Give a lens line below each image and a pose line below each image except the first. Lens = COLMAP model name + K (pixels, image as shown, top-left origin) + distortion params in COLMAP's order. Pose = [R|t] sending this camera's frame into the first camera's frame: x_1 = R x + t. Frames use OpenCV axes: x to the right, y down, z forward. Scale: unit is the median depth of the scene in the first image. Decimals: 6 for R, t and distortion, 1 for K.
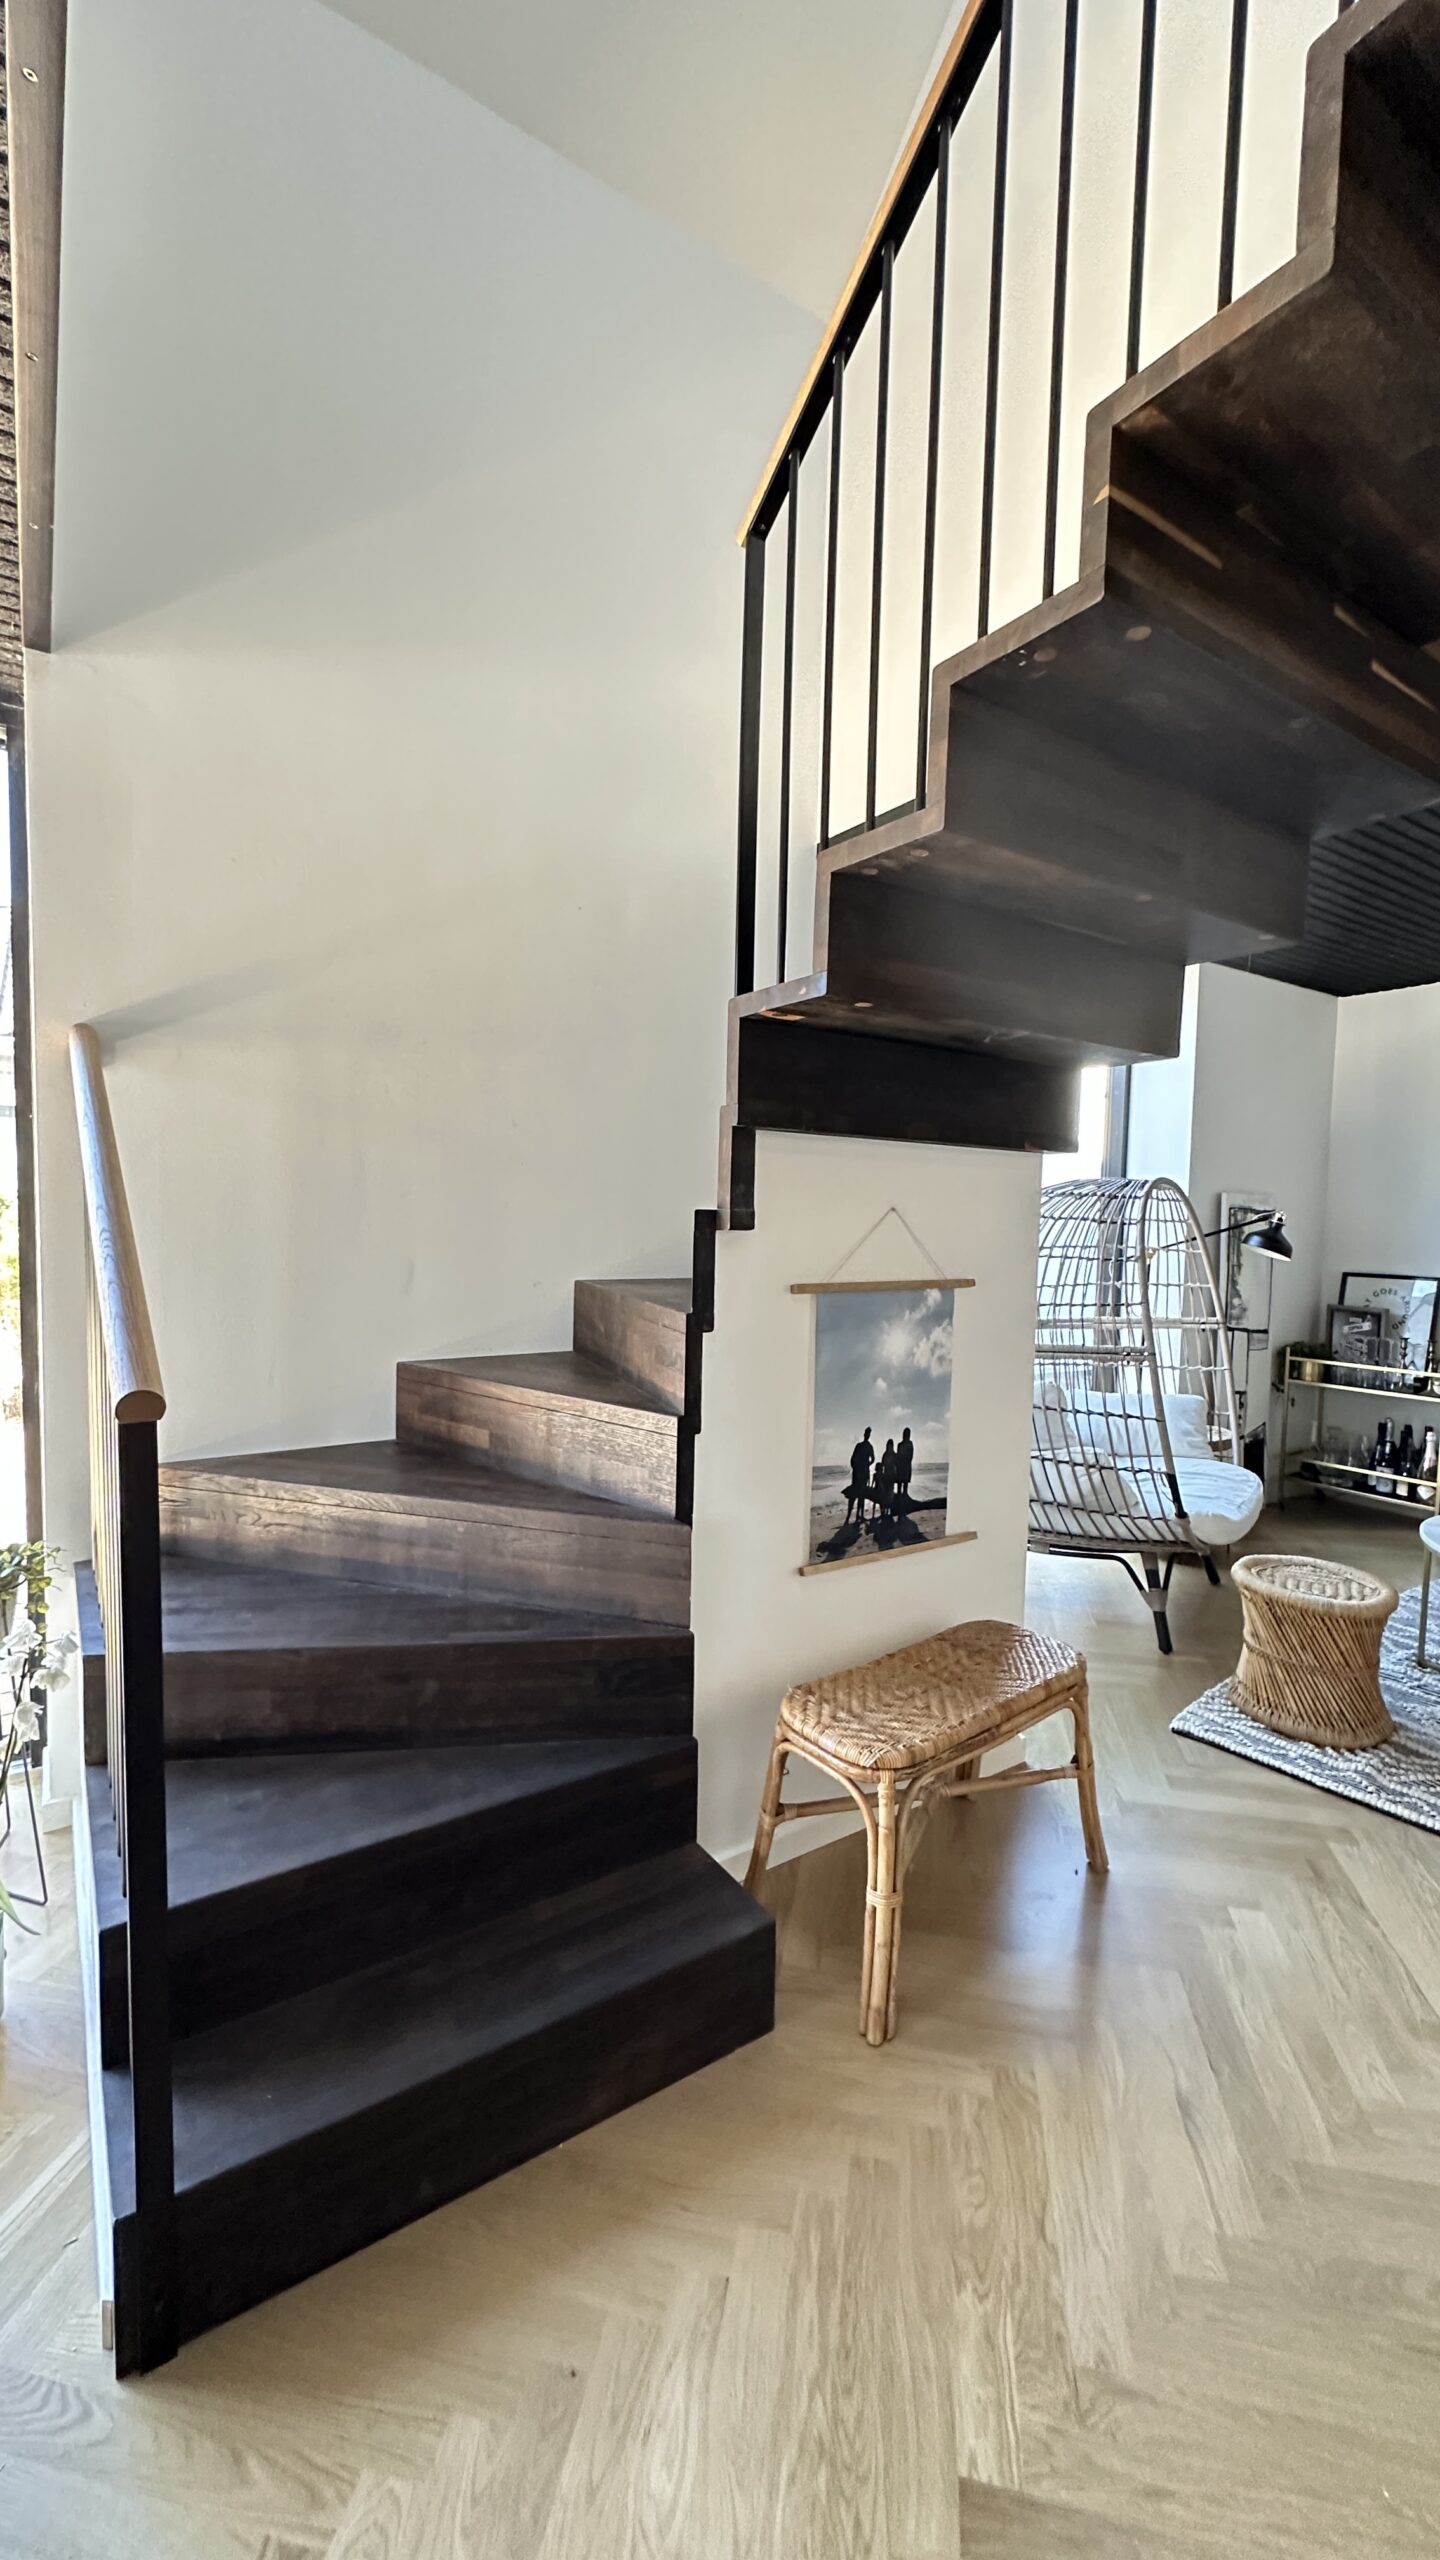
lens RADIAL K [[1008.7, 0, 725.4], [0, 1008.7, 1277.2], [0, 0, 1]] dist [-0.002773, -0.000781]
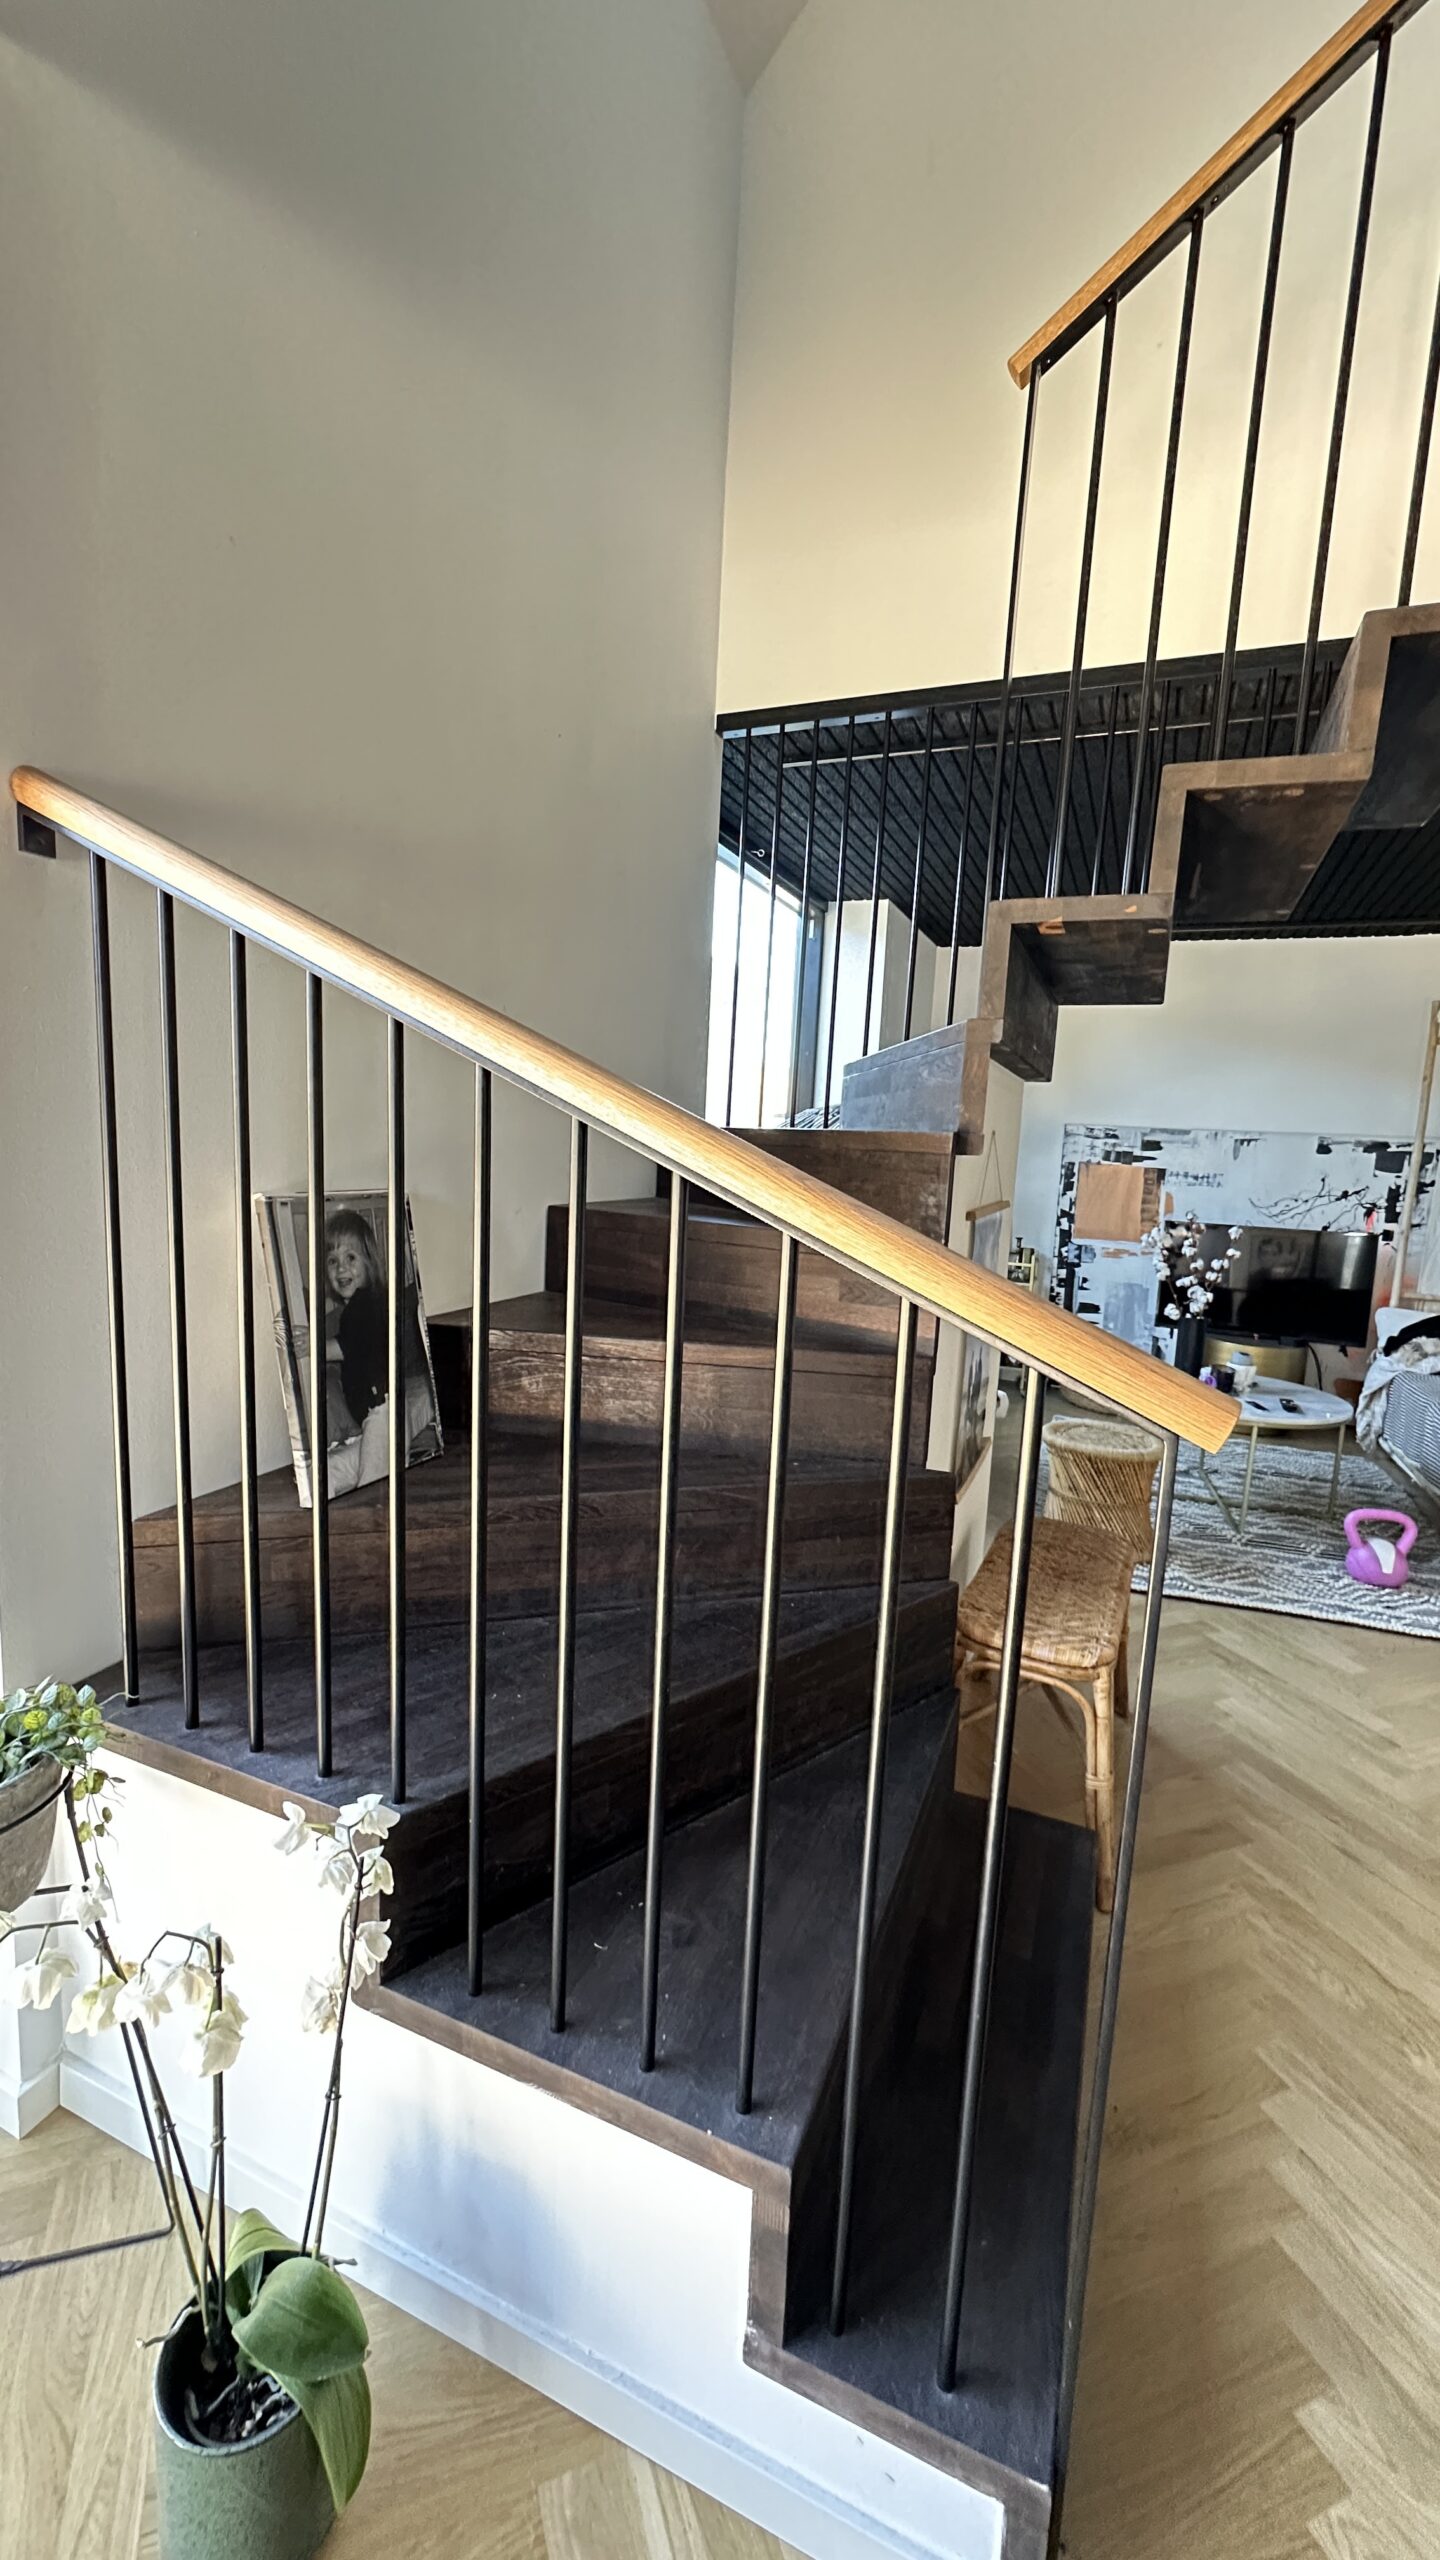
lens RADIAL K [[1008.7, 0, 697.1], [0, 1008.7, 1273.9], [0, 0, 1]] dist [-0.002773, -0.000781]
pose [[0.846107, -0.058036, 0.529844, -0.696689], [0.015139, 0.996270, 0.084950, -0.016784], [-0.532797, -0.063855, 0.843830, 0.335380]]
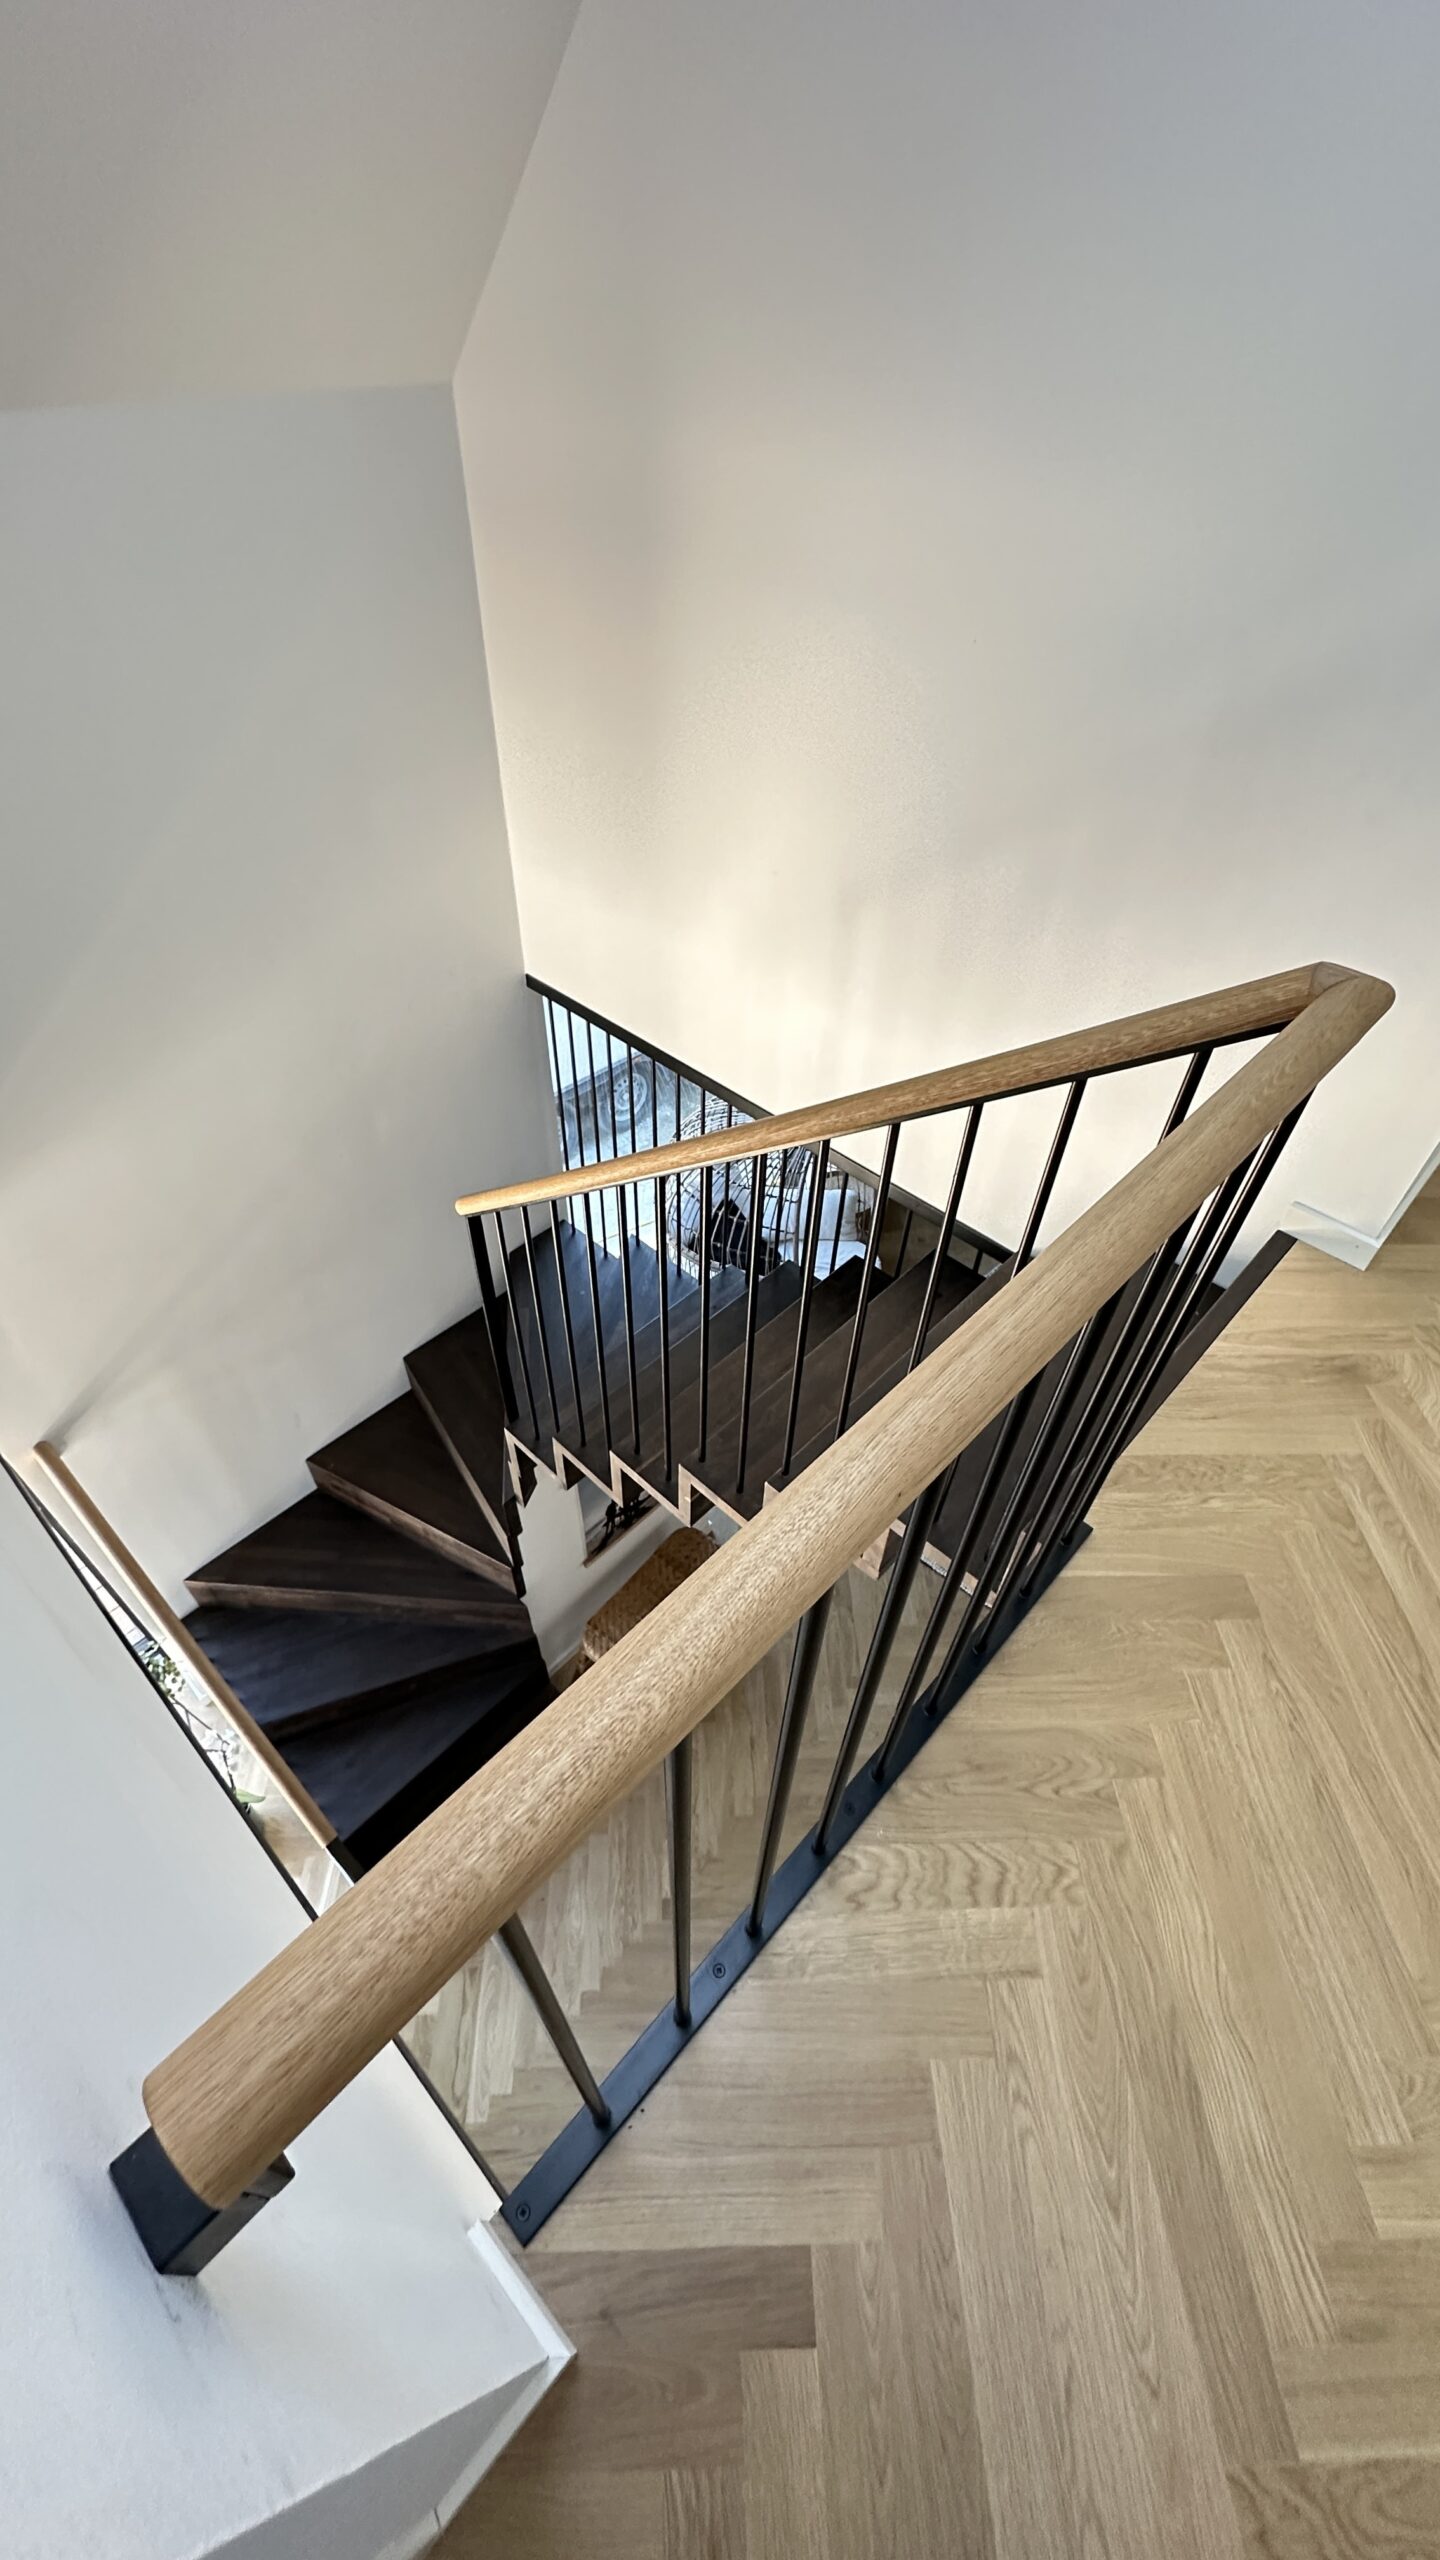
lens RADIAL K [[1008.7, 0, 715.7], [0, 1008.7, 1276.4], [0, 0, 1]] dist [-0.002773, -0.000781]
pose [[0.976855, -0.154954, 0.147457, 0.131183], [0.013392, 0.732317, 0.680832, -1.518240], [-0.213483, -0.663100, 0.717443, -0.053848]]
